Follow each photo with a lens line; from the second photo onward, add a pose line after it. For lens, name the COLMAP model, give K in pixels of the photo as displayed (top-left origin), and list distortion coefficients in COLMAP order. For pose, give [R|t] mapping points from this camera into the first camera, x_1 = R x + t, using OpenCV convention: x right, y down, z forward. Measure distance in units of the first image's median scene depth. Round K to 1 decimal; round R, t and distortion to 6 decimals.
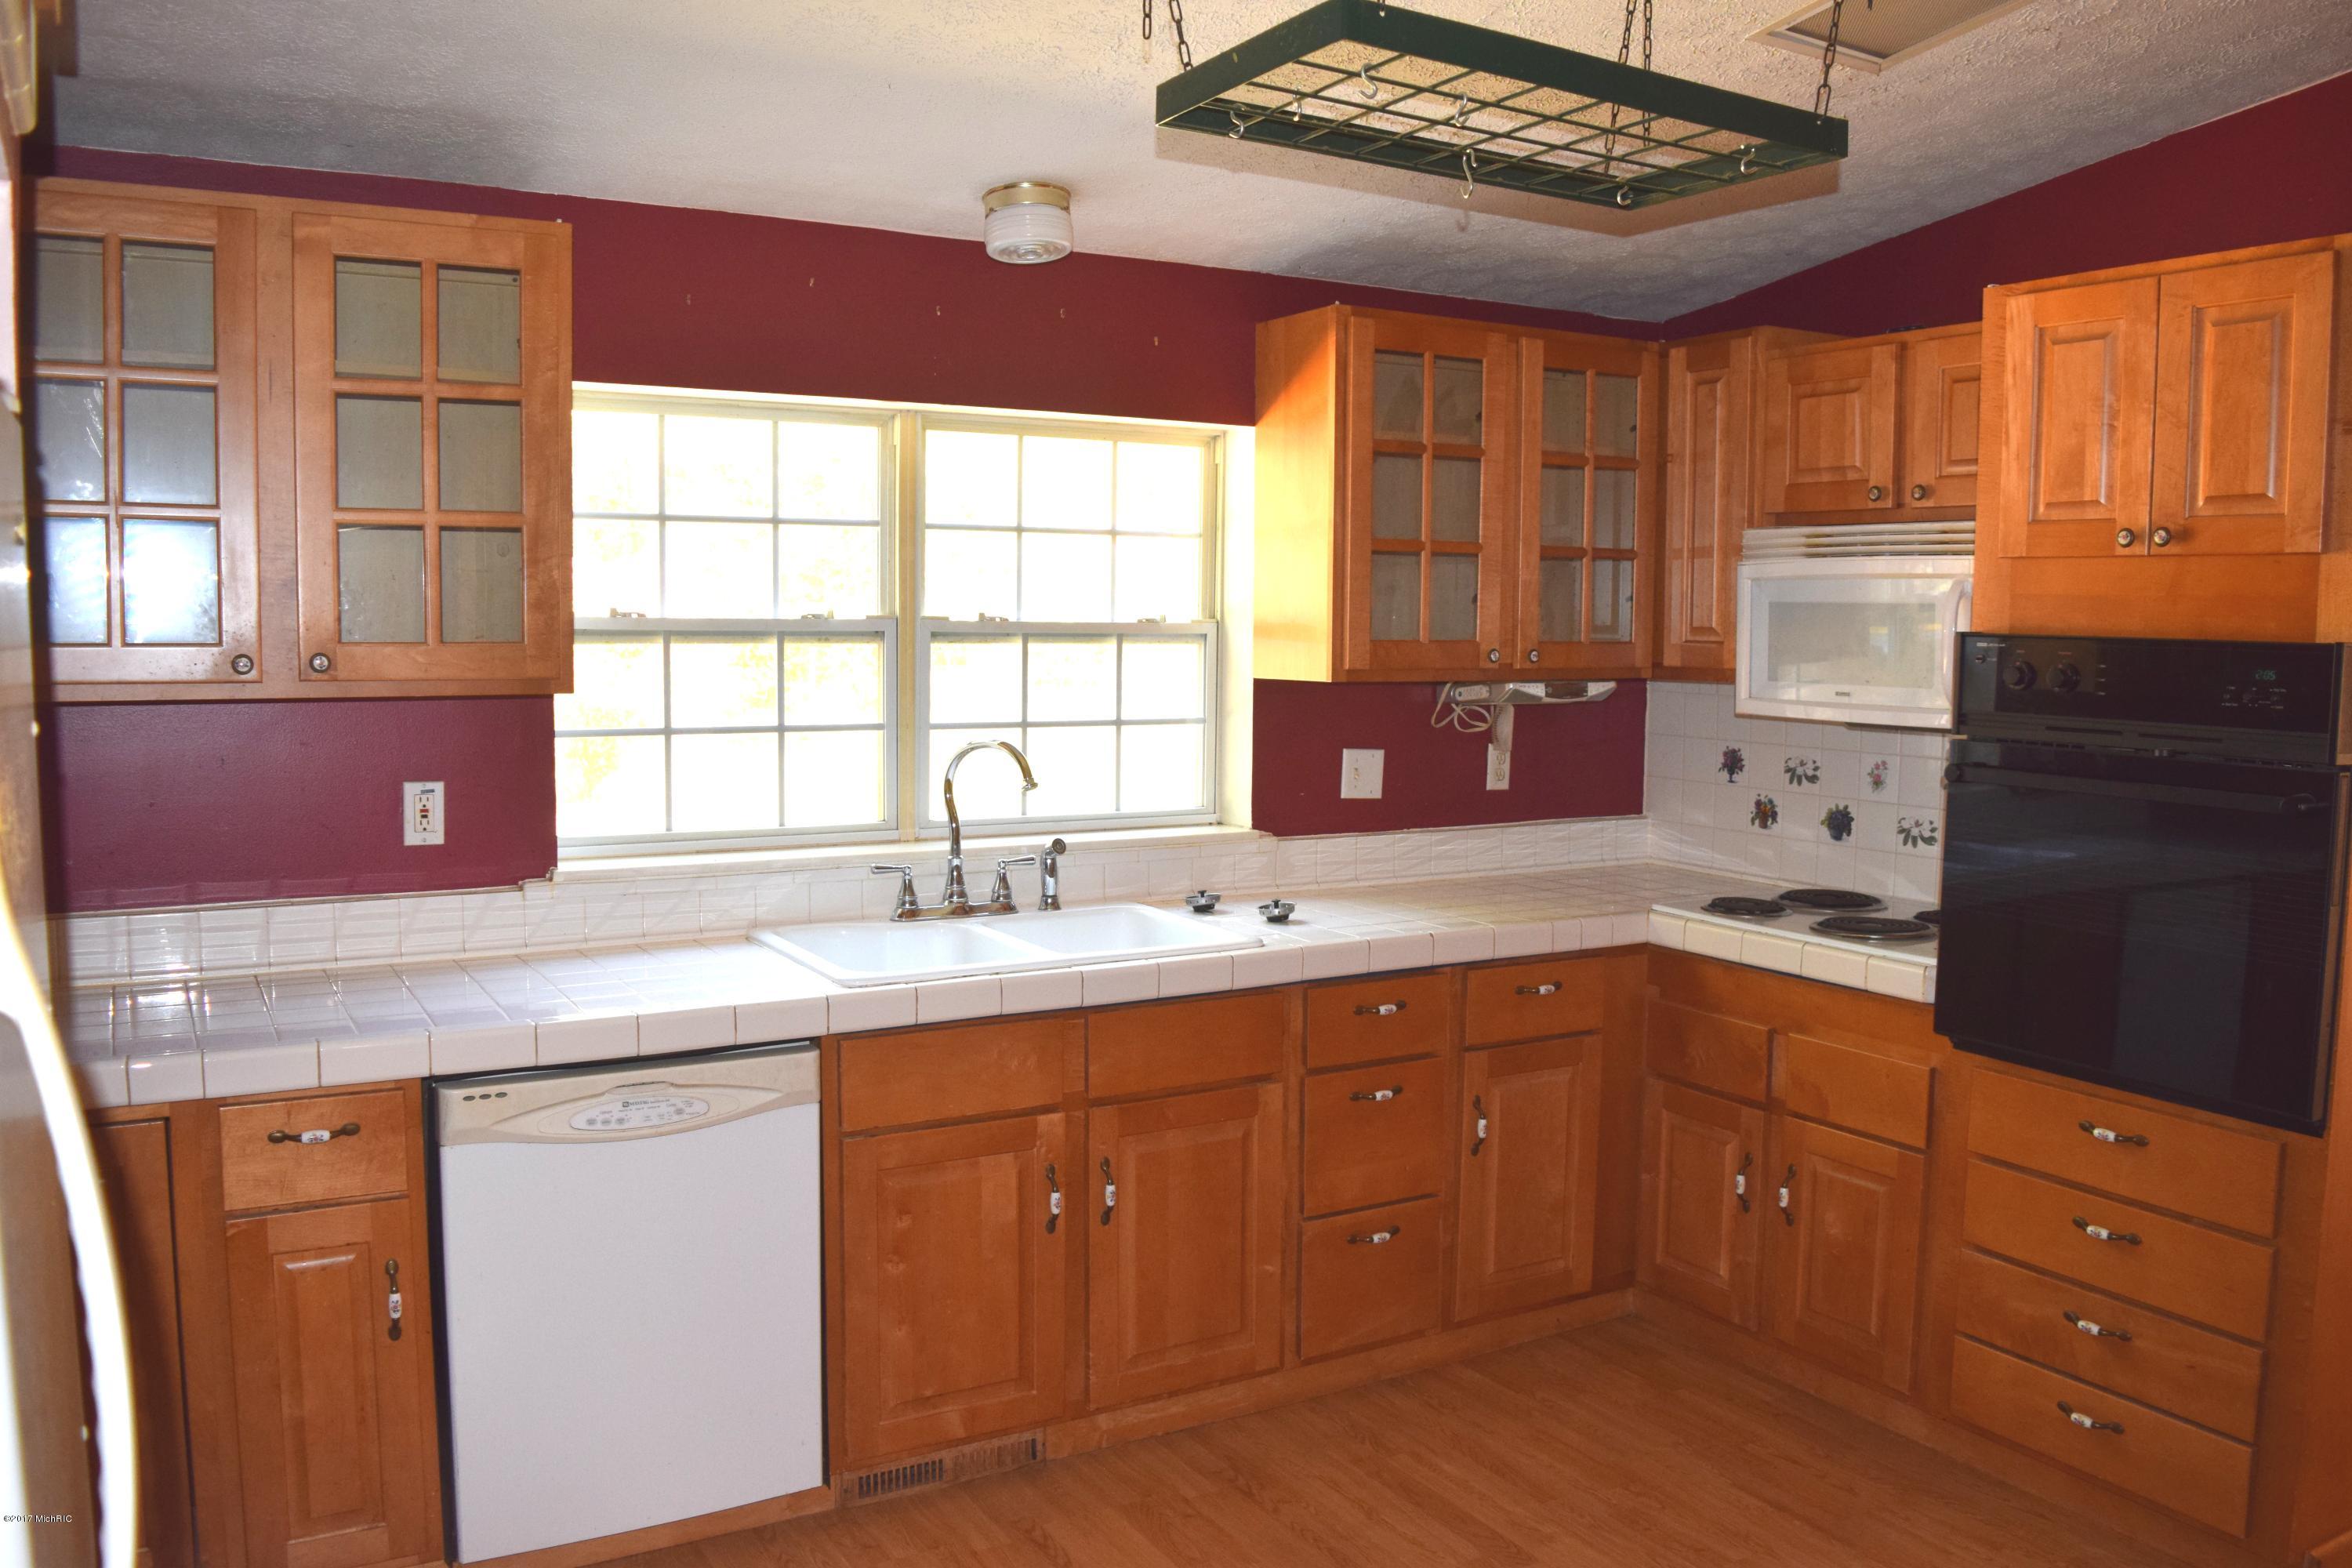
lens RADIAL K [[1806.4, 0, 1176.0], [0, 1806.4, 784.0], [0, 0, 1]] dist [-0.113242, -0.000295]
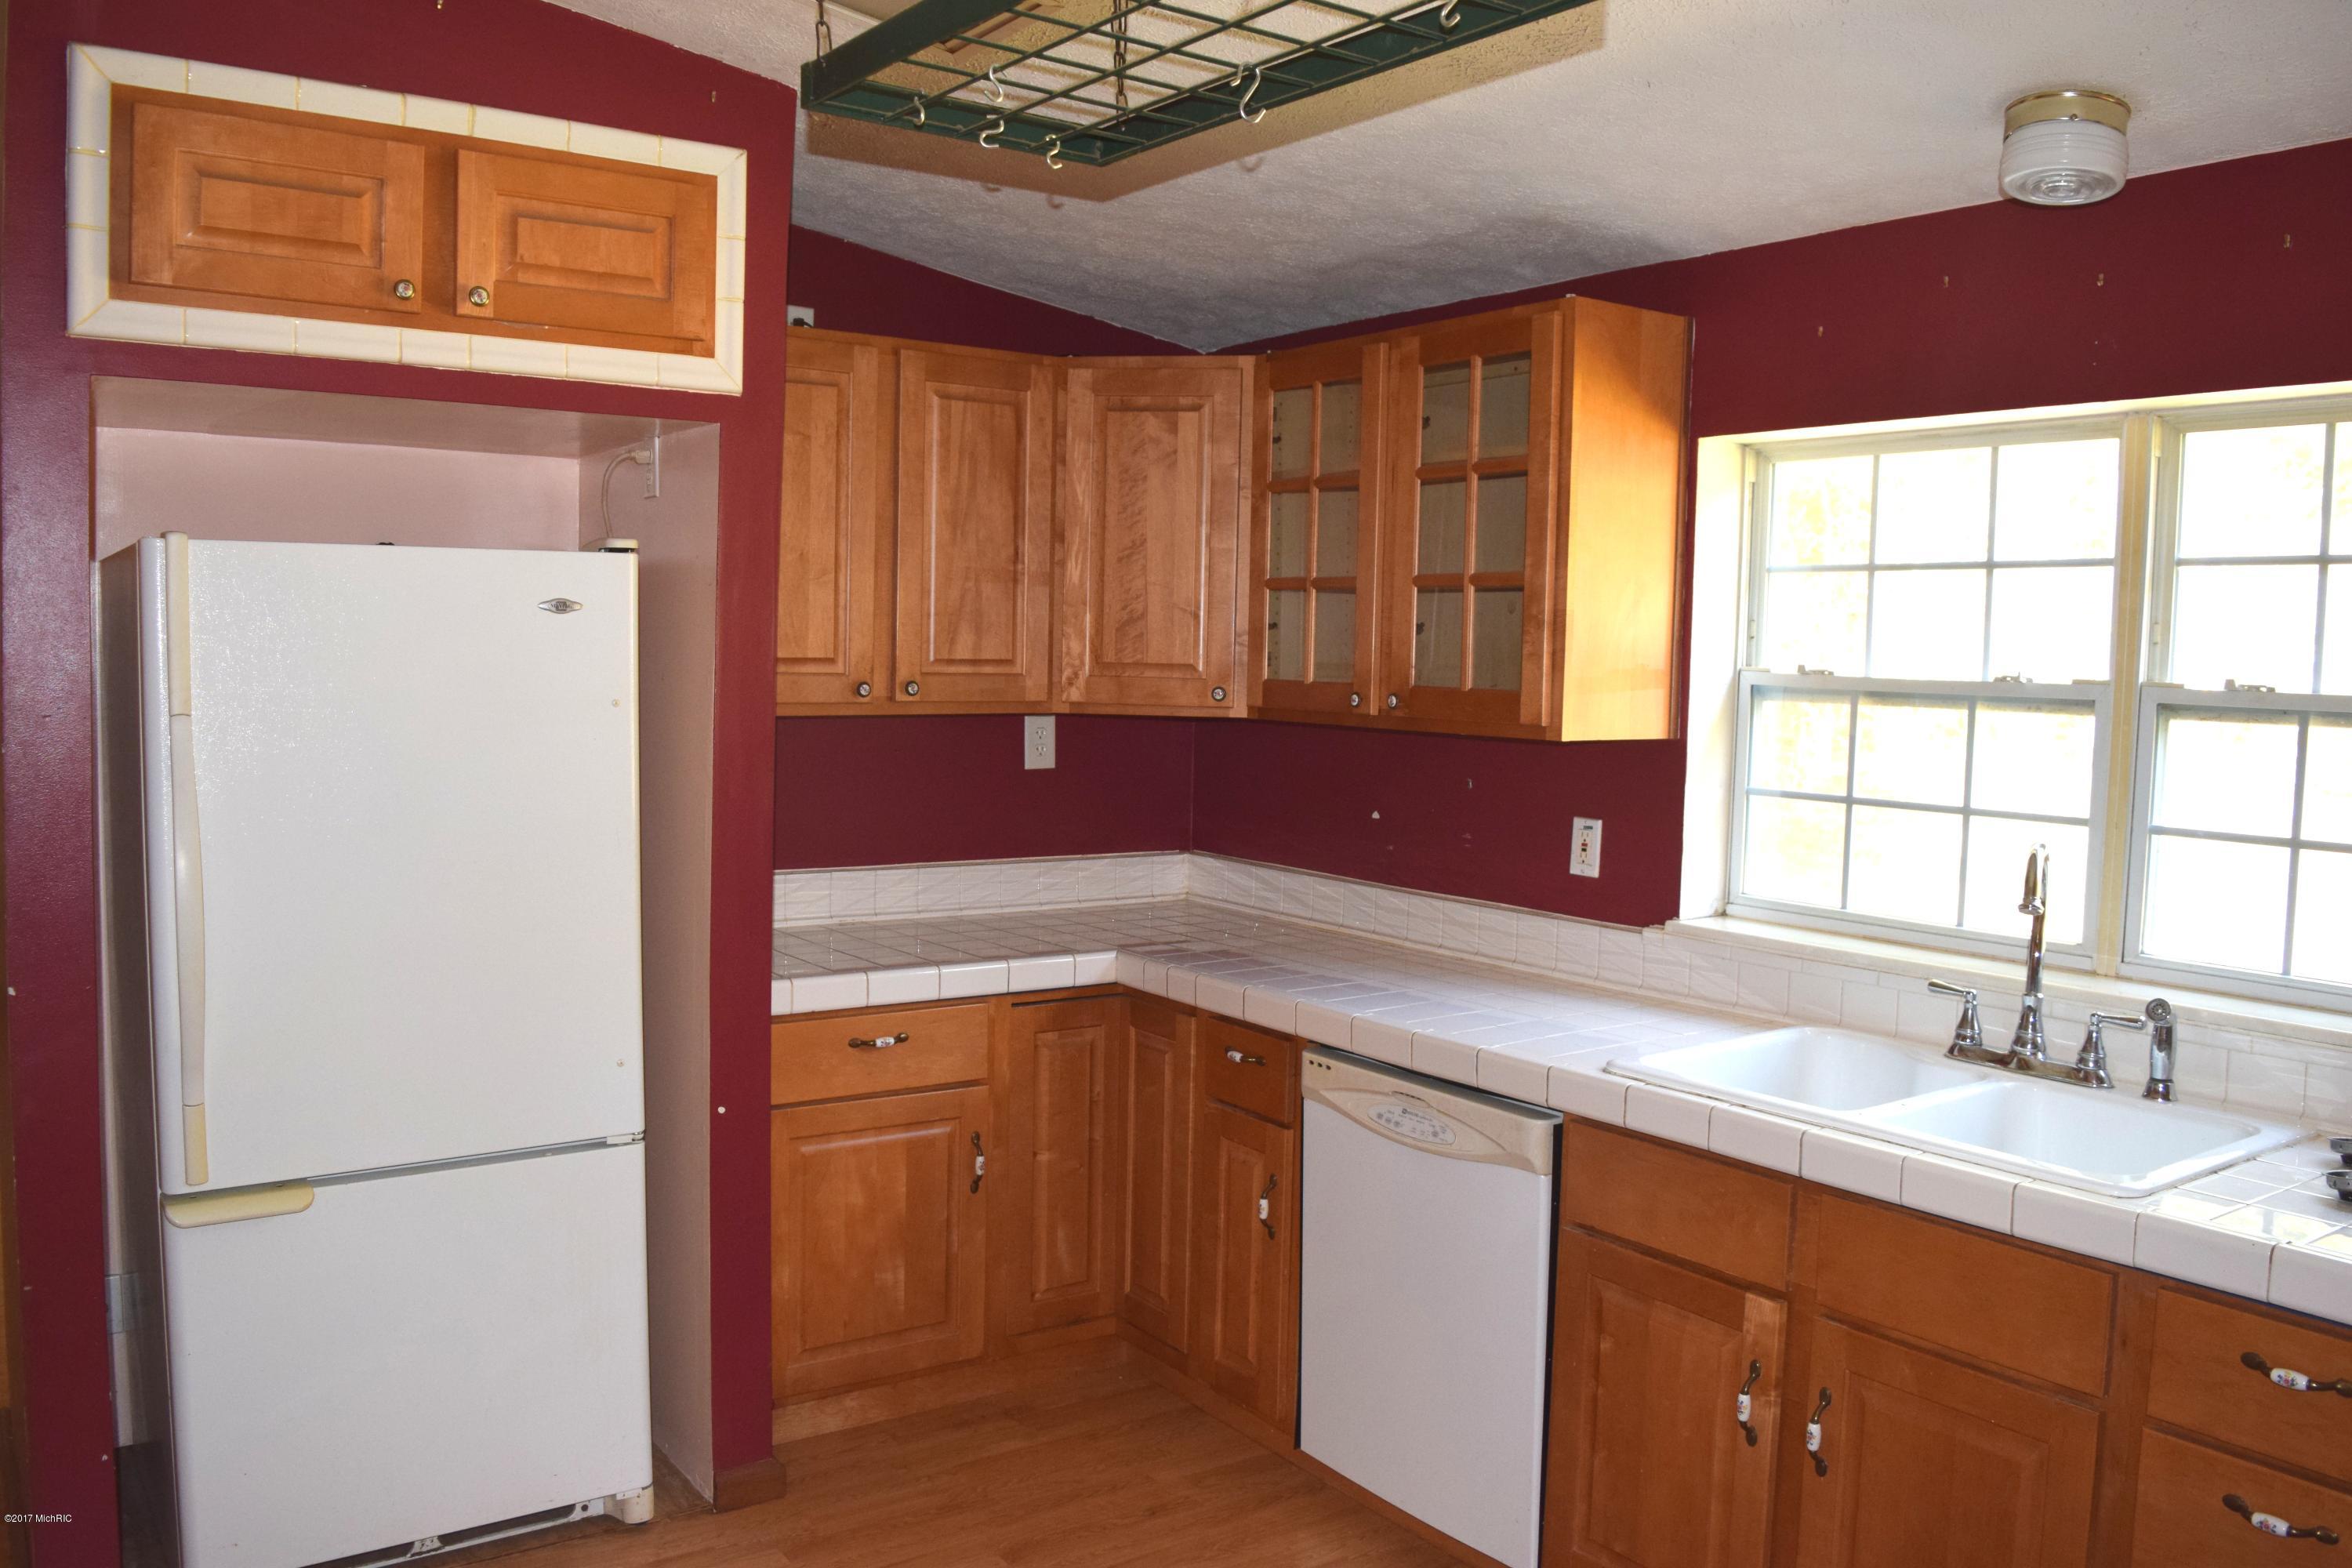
lens RADIAL K [[1907.7, 0, 1176.5], [0, 1907.7, 718.8], [0, 0, 1]] dist [-0.006307, -0.004744]
pose [[0.106725, 0.036861, -0.993605, 0.640754], [-0.105142, 0.994128, 0.025587, -0.058700], [0.988714, 0.101739, 0.109974, 0.538787]]
